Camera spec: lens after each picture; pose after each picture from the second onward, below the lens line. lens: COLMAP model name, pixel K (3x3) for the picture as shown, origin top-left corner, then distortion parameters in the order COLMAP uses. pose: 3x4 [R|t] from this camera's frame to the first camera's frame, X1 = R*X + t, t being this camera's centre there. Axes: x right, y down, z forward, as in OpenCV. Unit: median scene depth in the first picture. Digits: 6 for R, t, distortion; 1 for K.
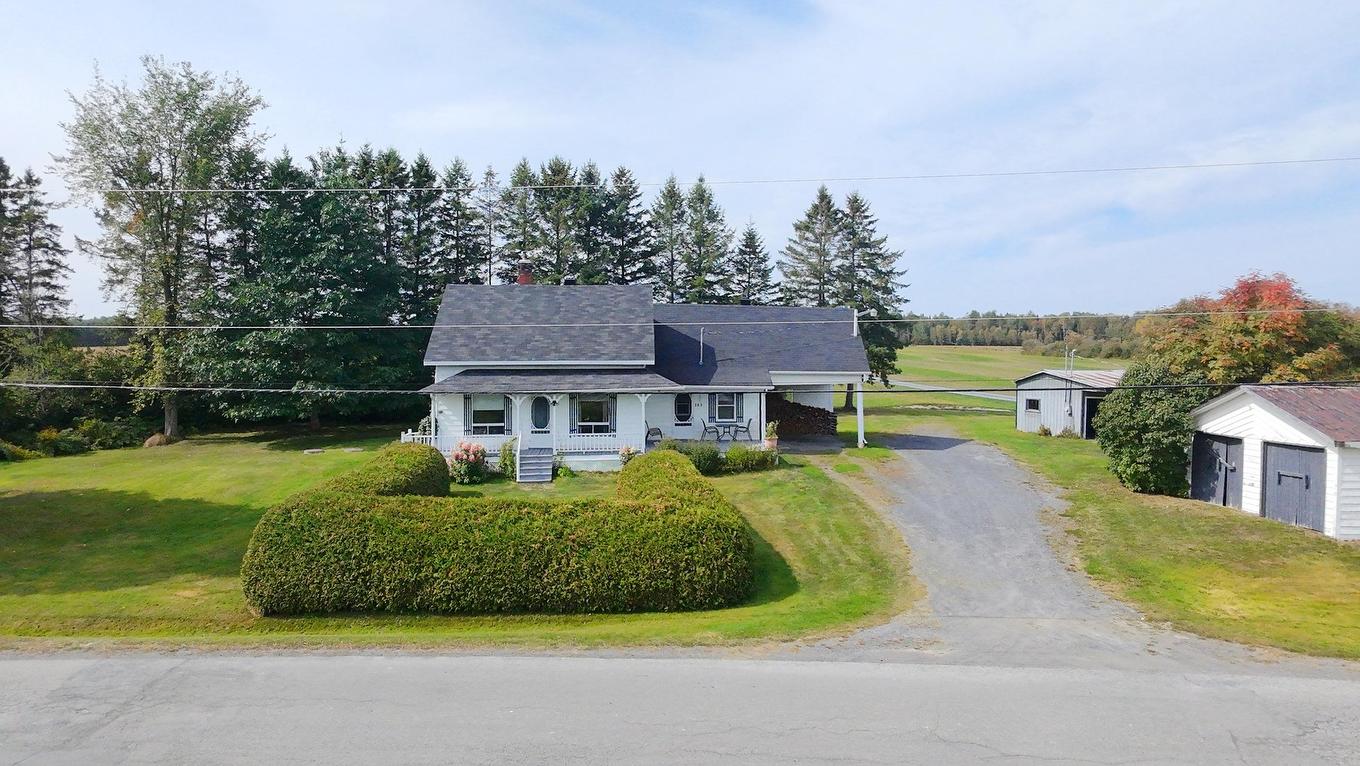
lens RADIAL K [[875.7, 0, 680.0], [0, 875.7, 383.0], [0, 0, 1]] dist [0.009900, 0.004250]
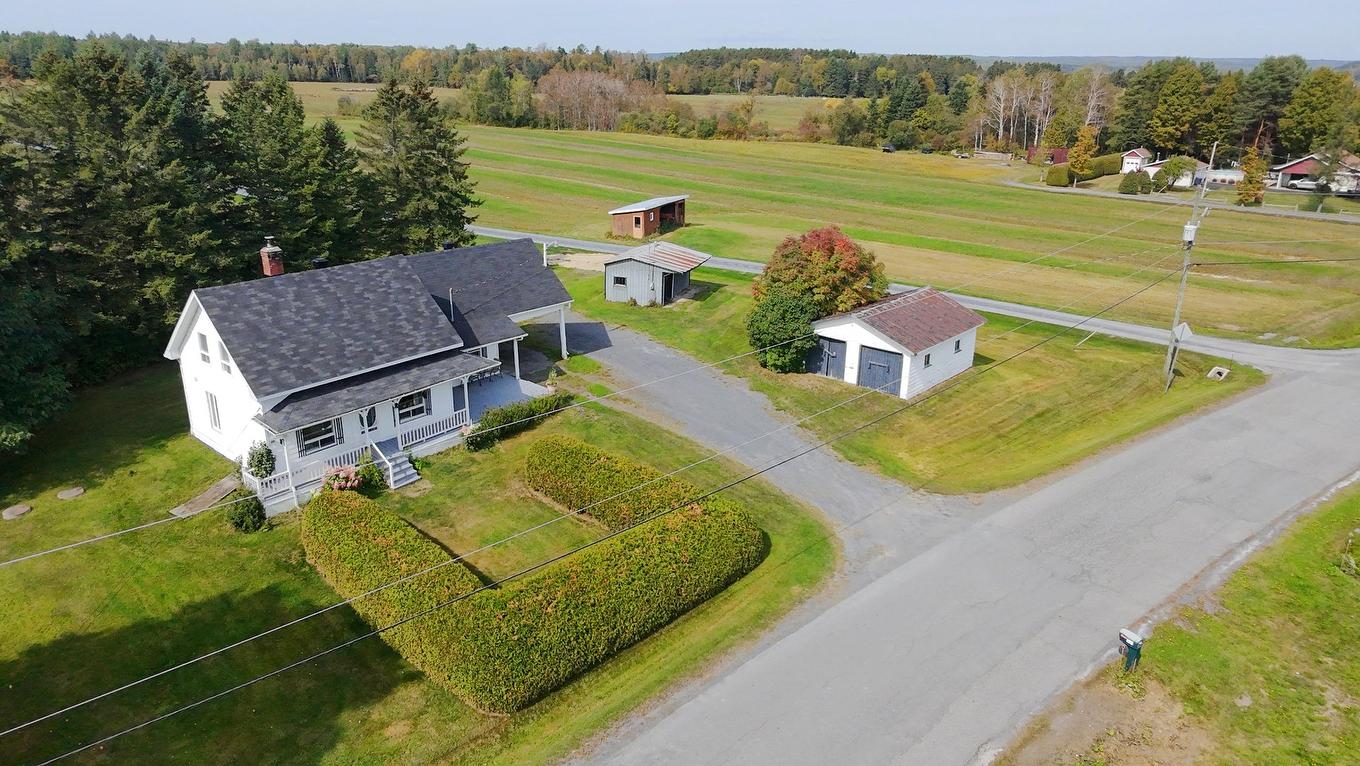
lens RADIAL K [[875.7, 0, 680.0], [0, 875.7, 383.0], [0, 0, 1]] dist [0.009900, 0.004250]
pose [[0.687985, -0.245054, 0.683099, -0.740079], [0.020130, 0.947347, 0.319576, -0.395280], [-0.725445, -0.206112, 0.656694, 0.085954]]
